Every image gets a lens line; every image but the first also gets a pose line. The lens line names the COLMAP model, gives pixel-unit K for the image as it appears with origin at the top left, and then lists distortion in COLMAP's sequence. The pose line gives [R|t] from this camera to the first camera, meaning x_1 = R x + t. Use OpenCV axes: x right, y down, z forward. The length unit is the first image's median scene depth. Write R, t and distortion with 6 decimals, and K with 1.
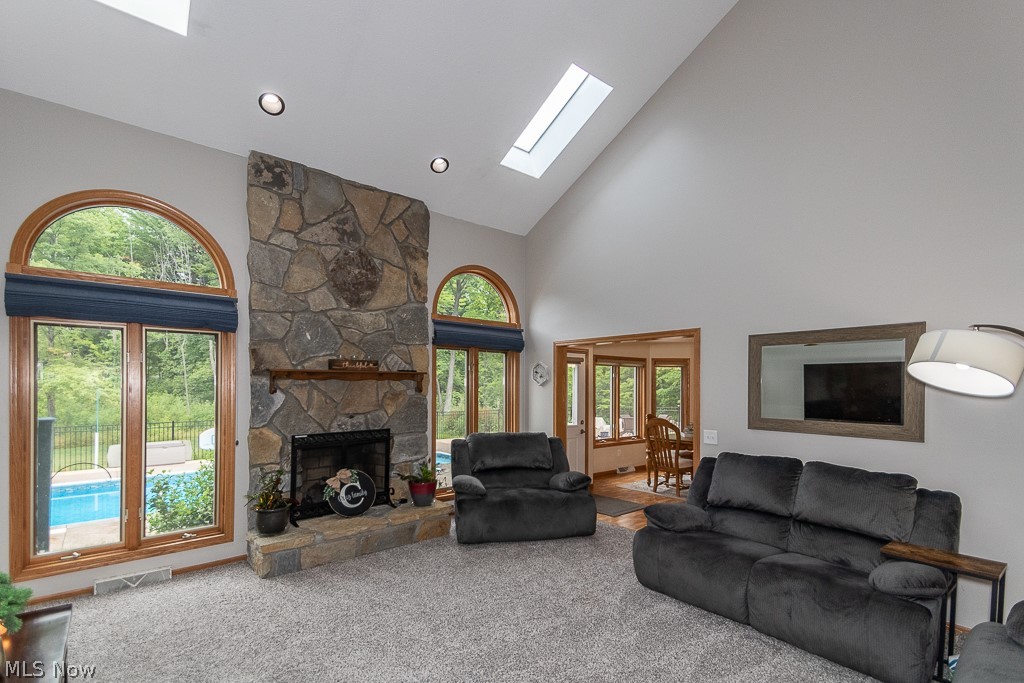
lens RADIAL K [[467.2, 0, 535.8], [0, 467.2, 350.3], [0, 0, 1]] dist [0.043223, -0.004870]
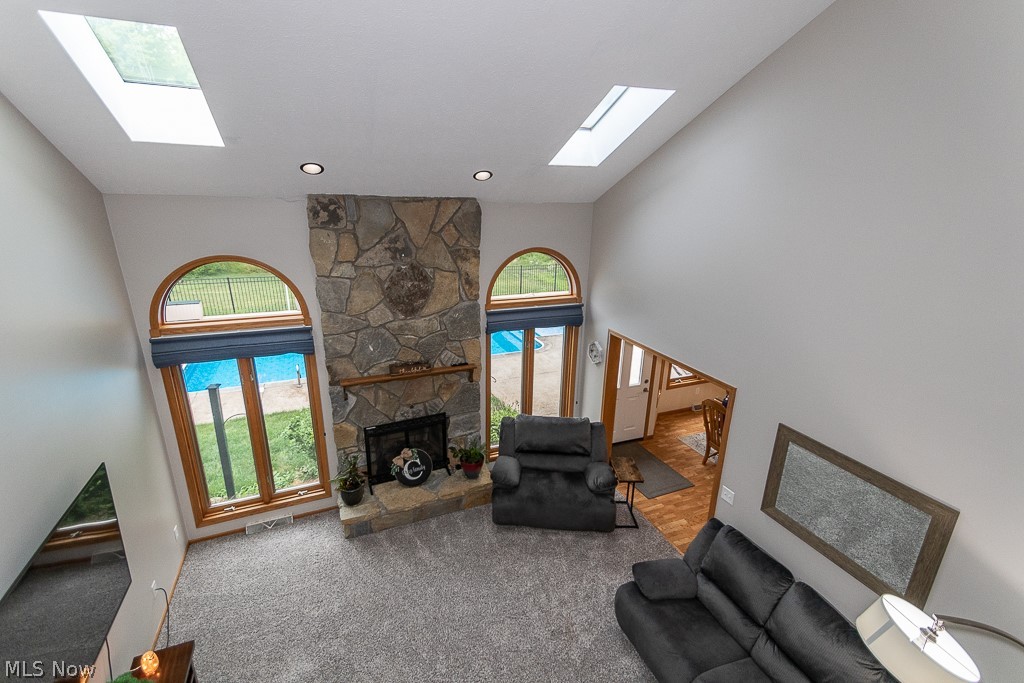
lens RADIAL K [[467.2, 0, 518.7], [0, 467.2, 339.3], [0, 0, 1]] dist [0.043223, -0.004870]
pose [[0.954825, 0.106027, -0.277609, 0.179119], [-0.016049, 0.951219, 0.308098, -0.397130], [0.296733, -0.289725, 0.909950, 0.055448]]
